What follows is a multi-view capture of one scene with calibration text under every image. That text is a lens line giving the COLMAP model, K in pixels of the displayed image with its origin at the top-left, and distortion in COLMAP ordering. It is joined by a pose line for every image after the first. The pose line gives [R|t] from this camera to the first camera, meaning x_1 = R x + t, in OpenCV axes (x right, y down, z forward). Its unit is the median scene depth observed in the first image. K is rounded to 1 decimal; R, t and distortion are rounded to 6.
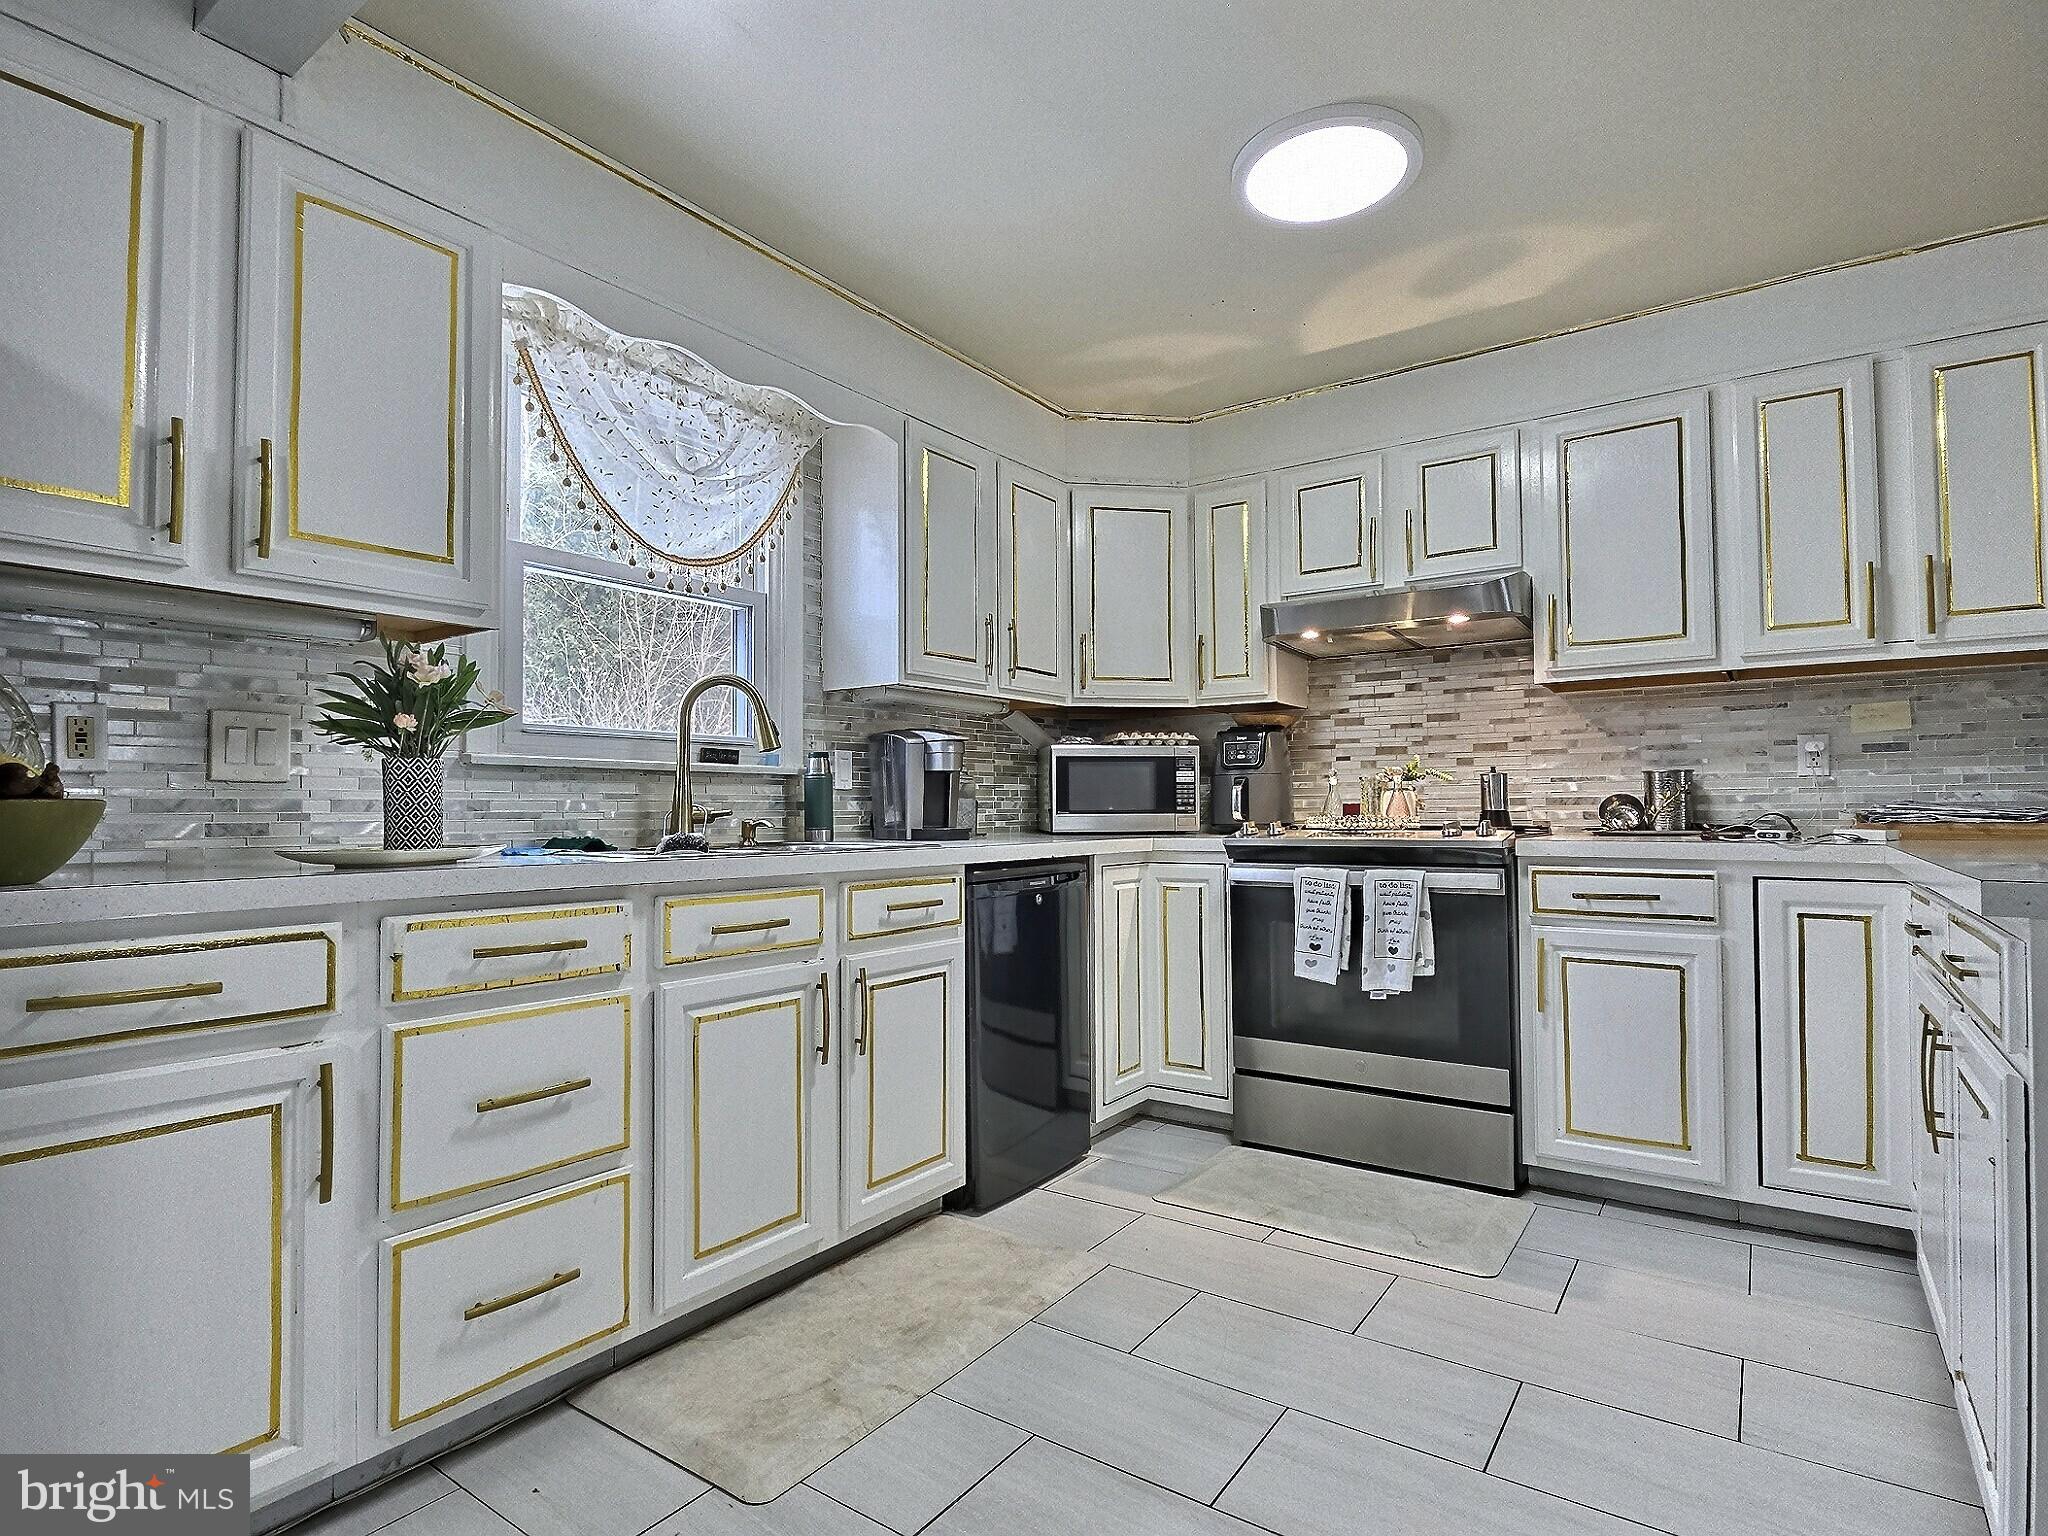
lens RADIAL K [[1058.0, 0, 1013.7], [0, 1058.0, 779.8], [0, 0, 1]] dist [0.000549, -0.009382]
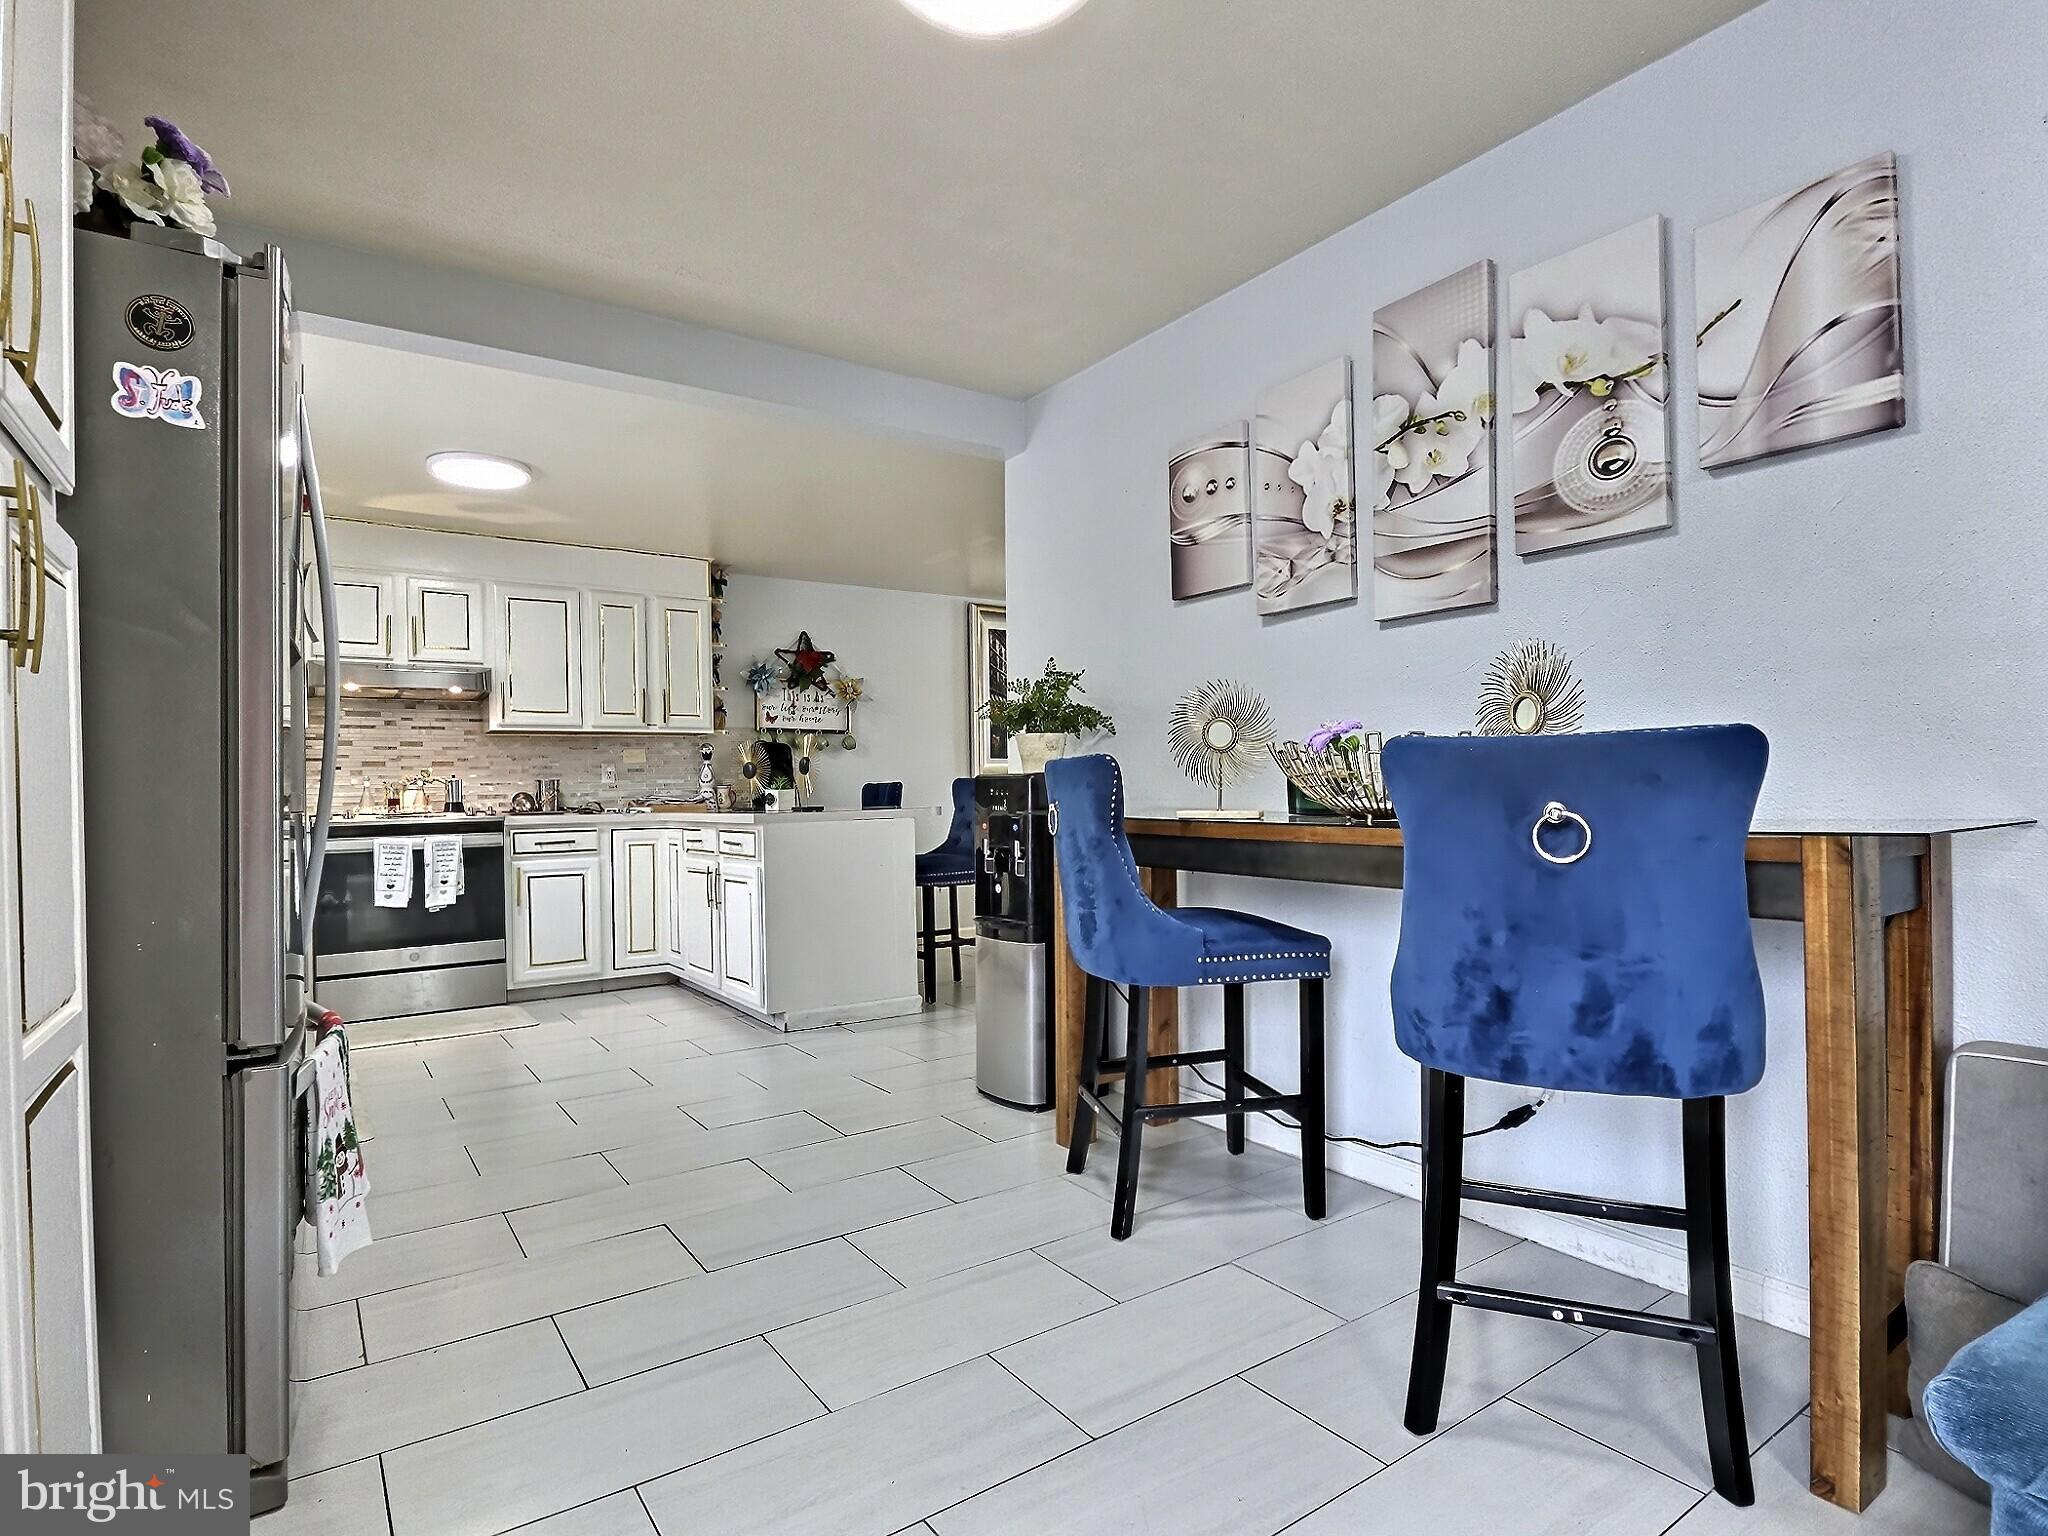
lens RADIAL K [[1058.0, 0, 1013.7], [0, 1058.0, 779.8], [0, 0, 1]] dist [0.000549, -0.009382]
pose [[0.340128, 0.010374, 0.940322, -0.898372], [-0.006445, 0.999941, -0.008701, 0.002347], [-0.940357, -0.003101, 0.340175, -0.440734]]
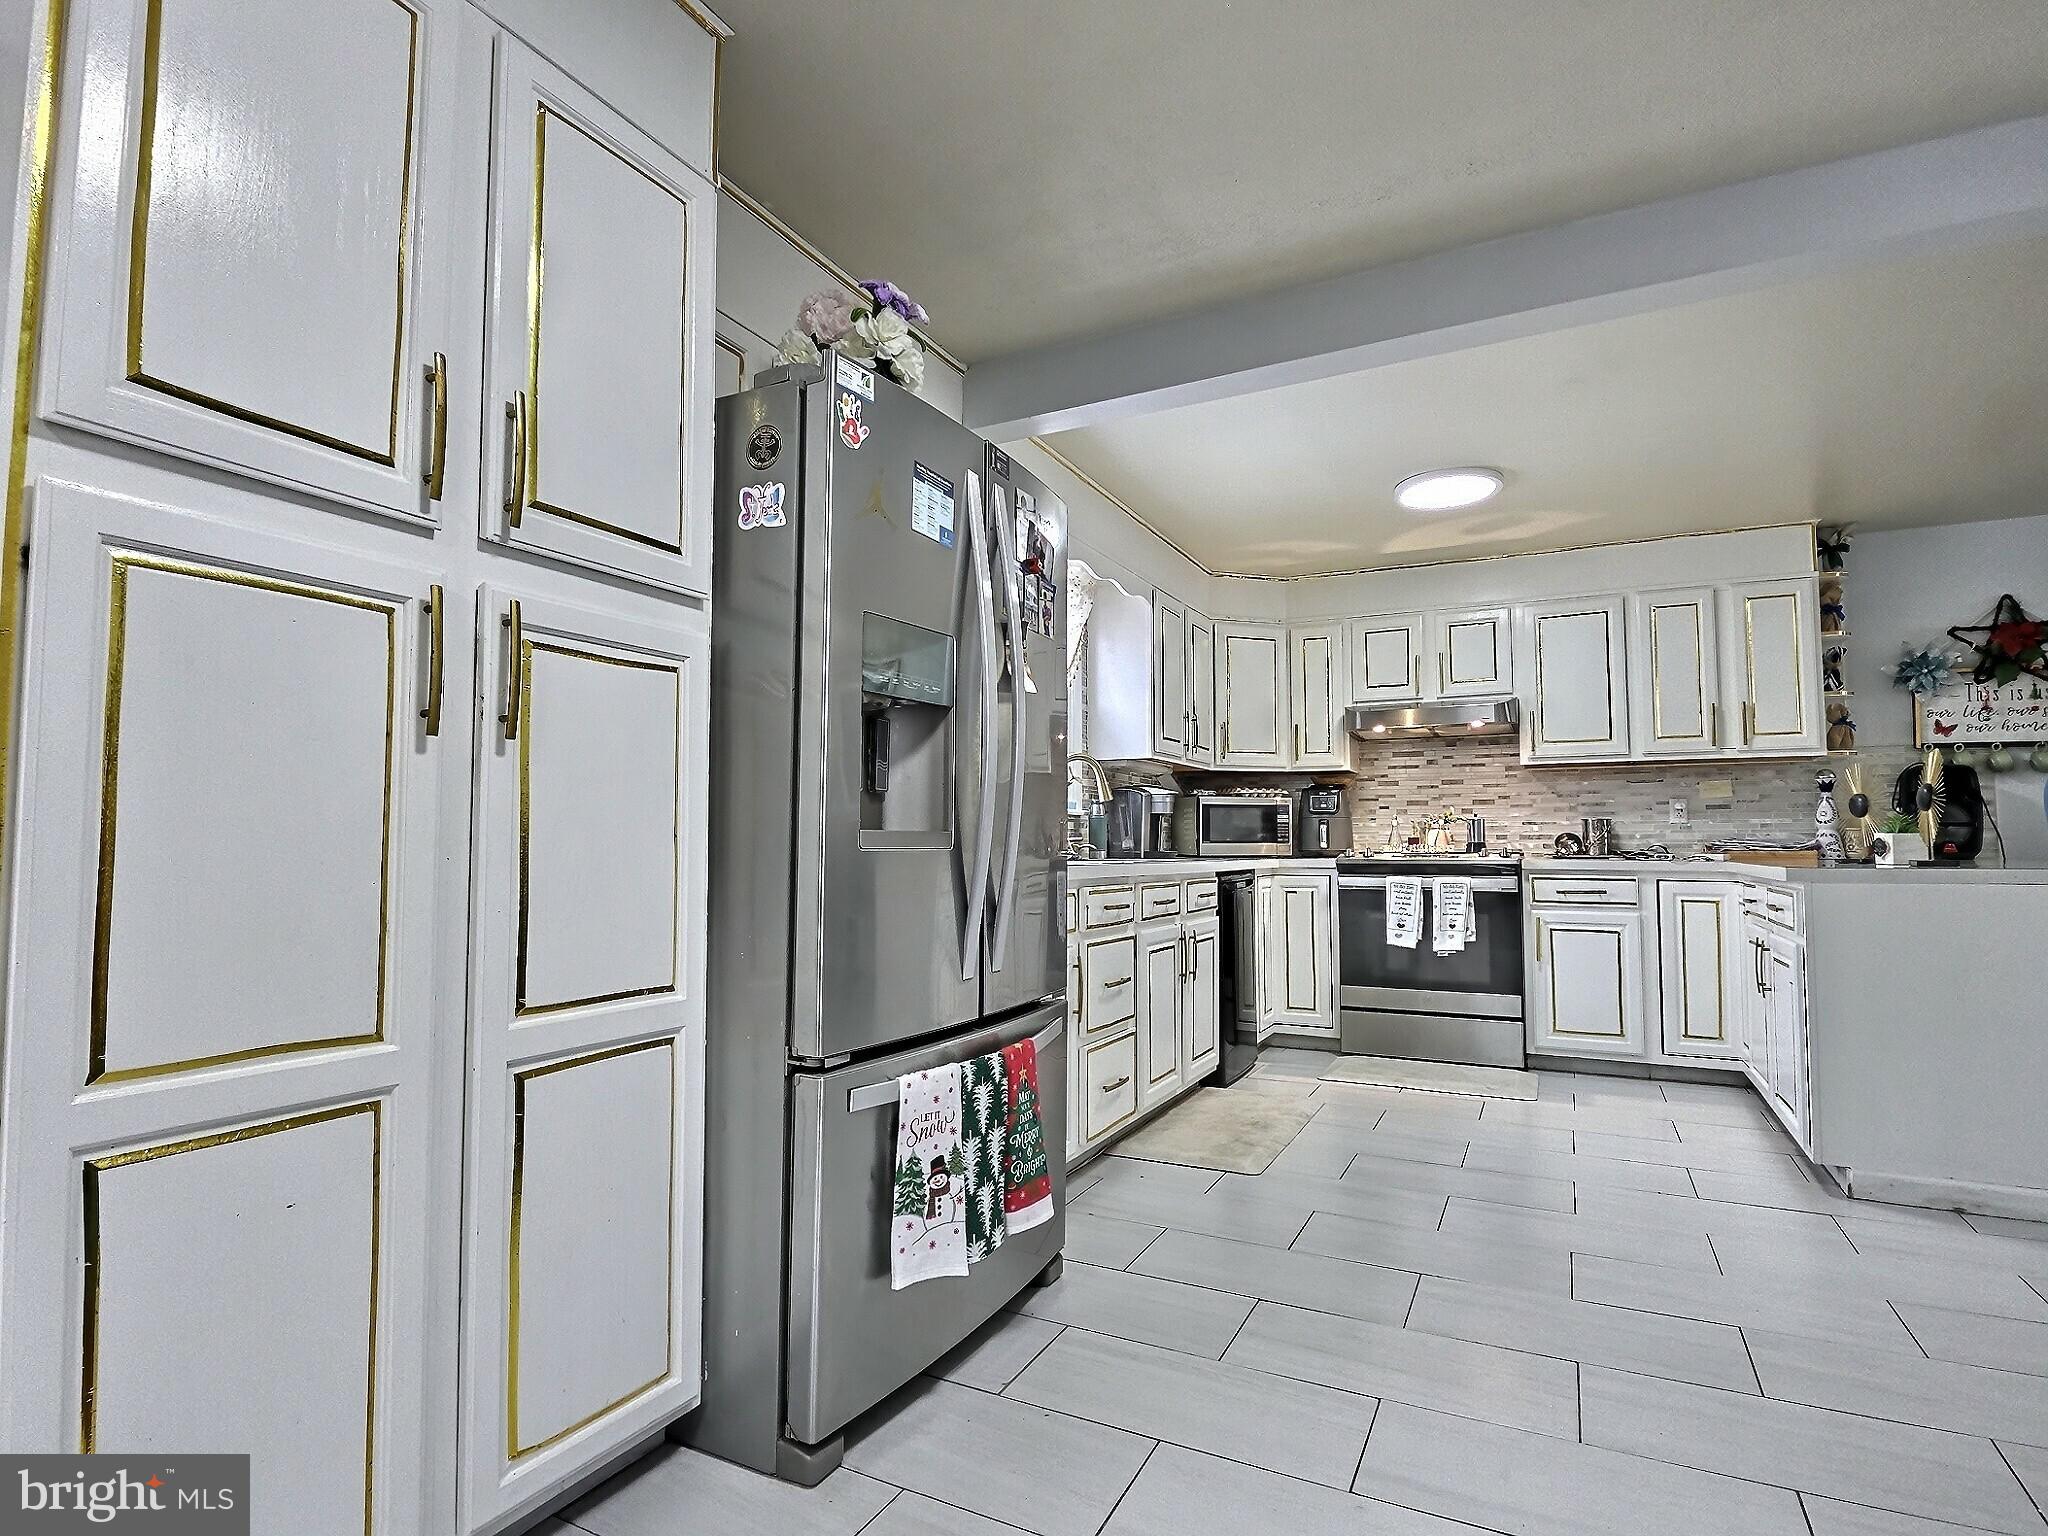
lens RADIAL K [[1058.0, 0, 1013.7], [0, 1058.0, 779.8], [0, 0, 1]] dist [0.000549, -0.009382]
pose [[0.989990, 0.016017, 0.140228, -0.521261], [-0.011295, 0.999344, -0.034405, -0.002550], [-0.140687, 0.032477, 0.989521, -0.513655]]
